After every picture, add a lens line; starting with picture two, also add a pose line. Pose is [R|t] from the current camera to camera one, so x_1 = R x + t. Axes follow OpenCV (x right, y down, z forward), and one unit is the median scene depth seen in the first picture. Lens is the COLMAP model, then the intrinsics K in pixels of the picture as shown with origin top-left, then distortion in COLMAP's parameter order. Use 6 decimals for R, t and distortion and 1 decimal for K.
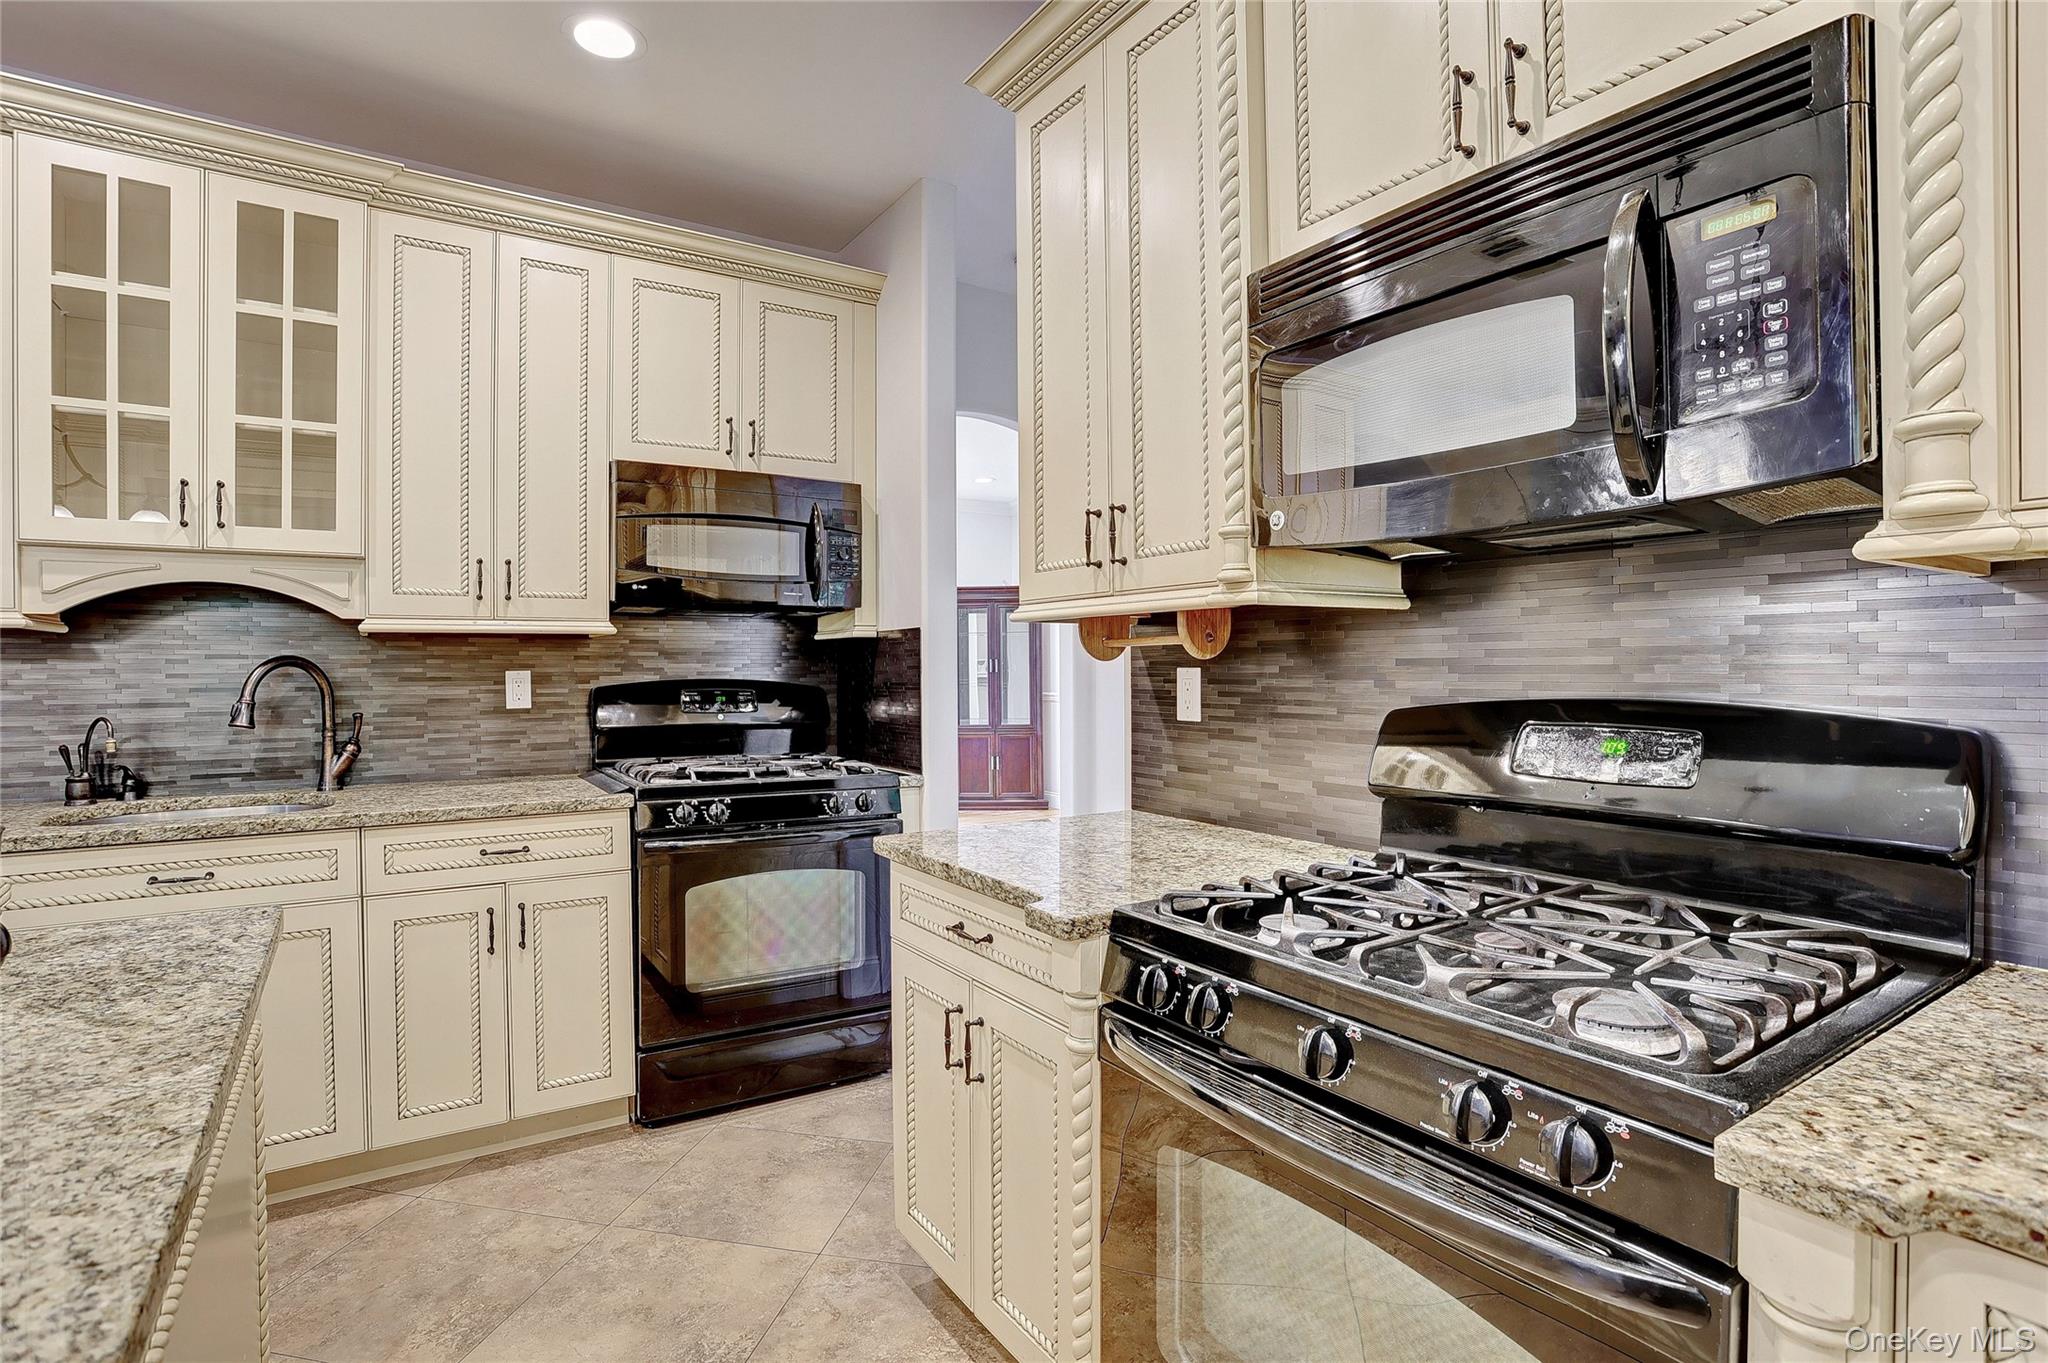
lens RADIAL K [[987.4, 0, 1018.6], [0, 987.4, 677.3], [0, 0, 1]] dist [-0.023621, 0.006251]
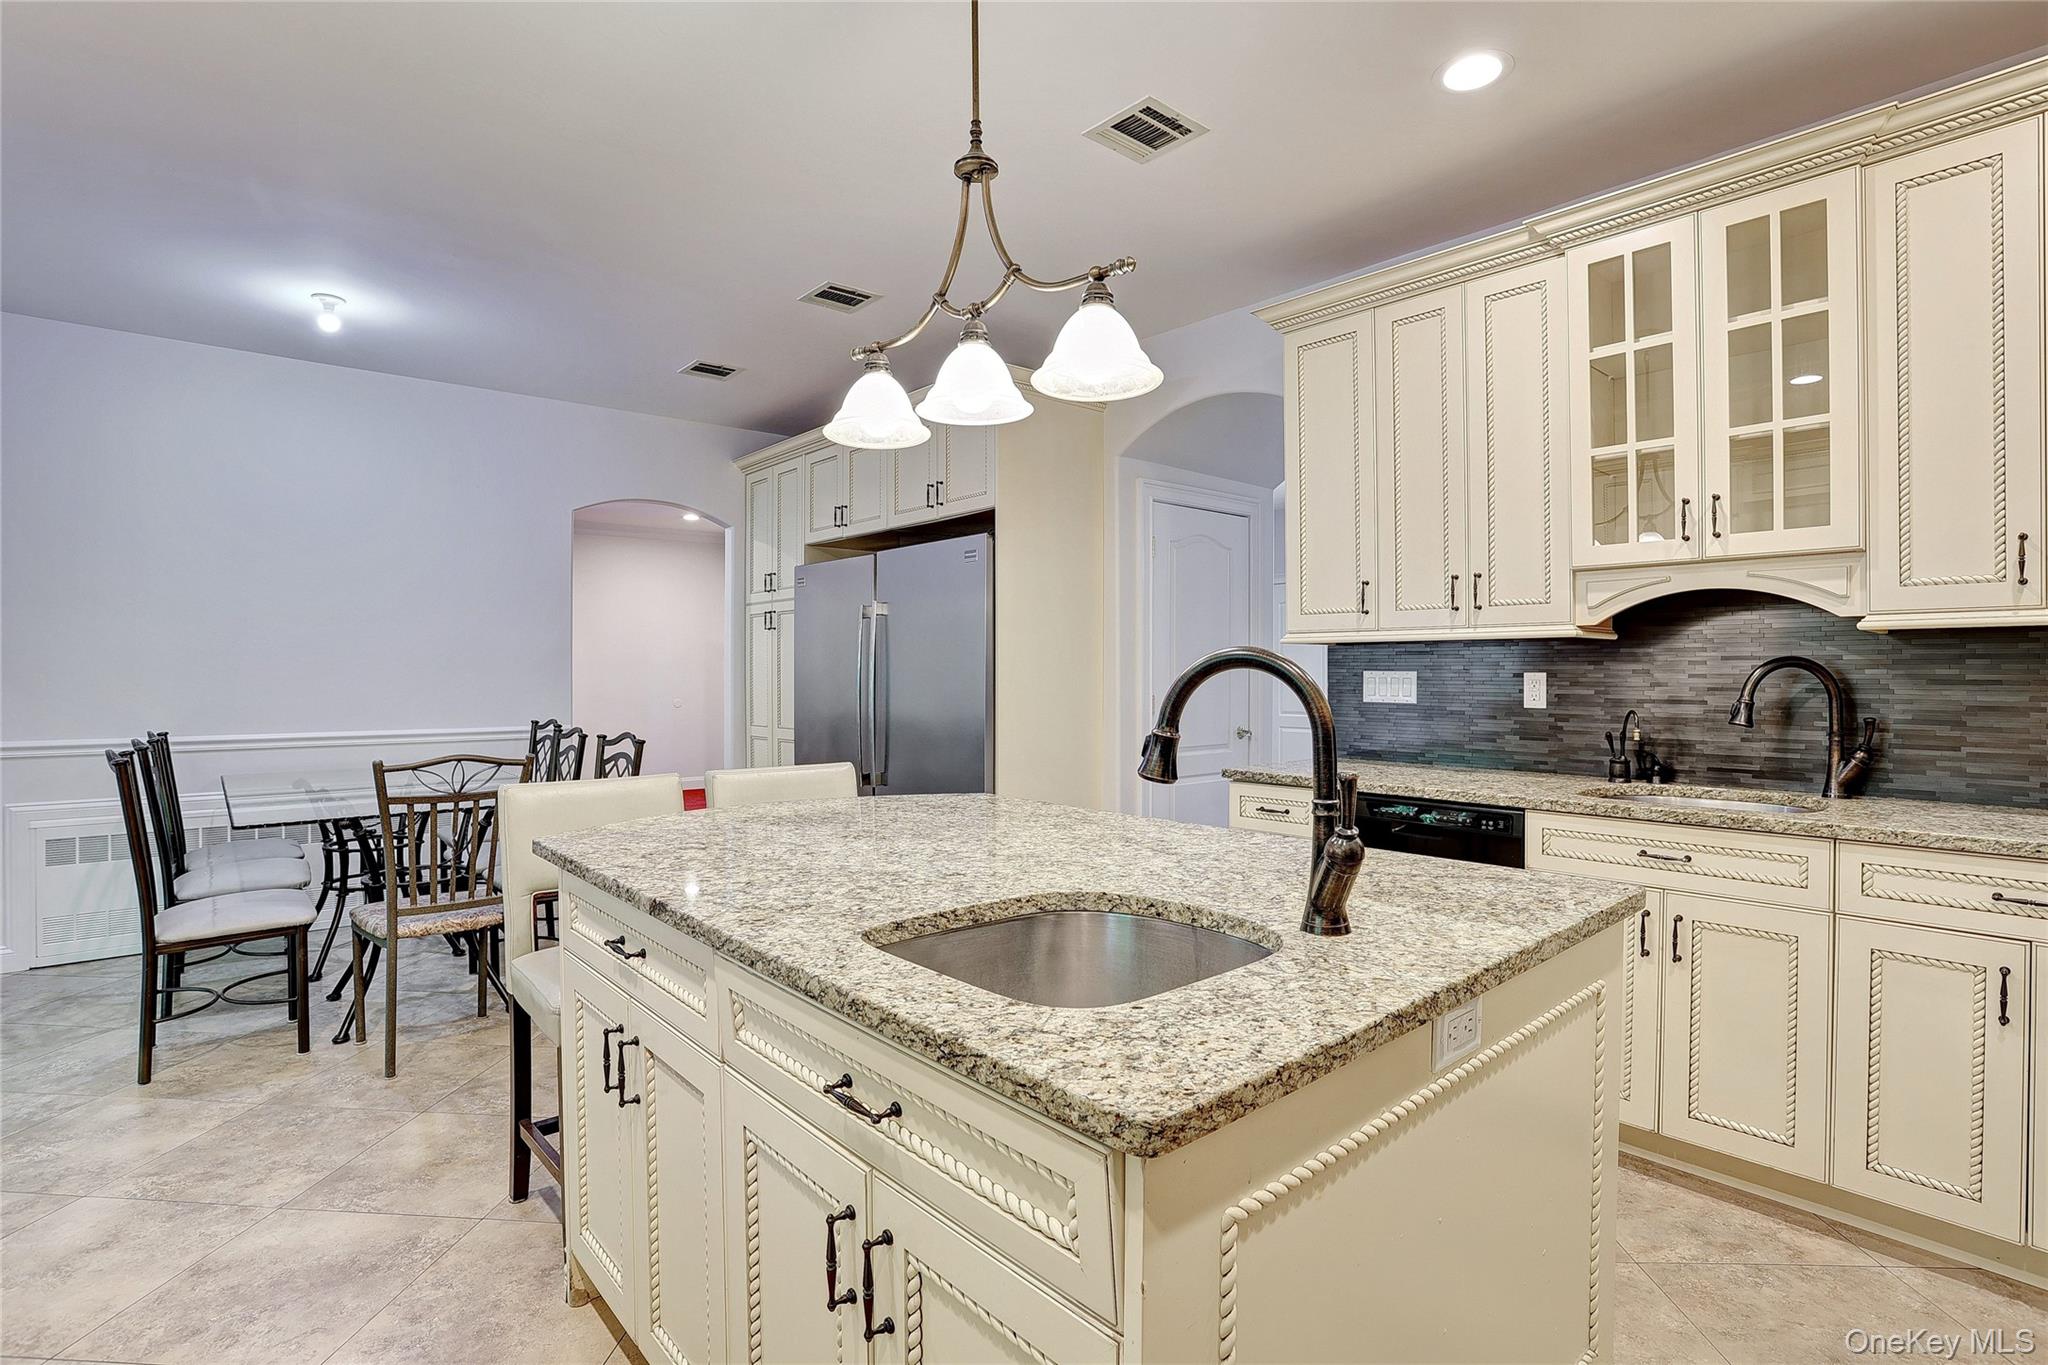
lens RADIAL K [[987.4, 0, 1024.7], [0, 987.4, 675.3], [0, 0, 1]] dist [-0.023621, 0.006251]
pose [[0.167397, 0.007639, -0.985860, 0.108376], [-0.009706, 0.999934, 0.006100, -0.001597], [0.985842, 0.008547, 0.167460, 0.070534]]
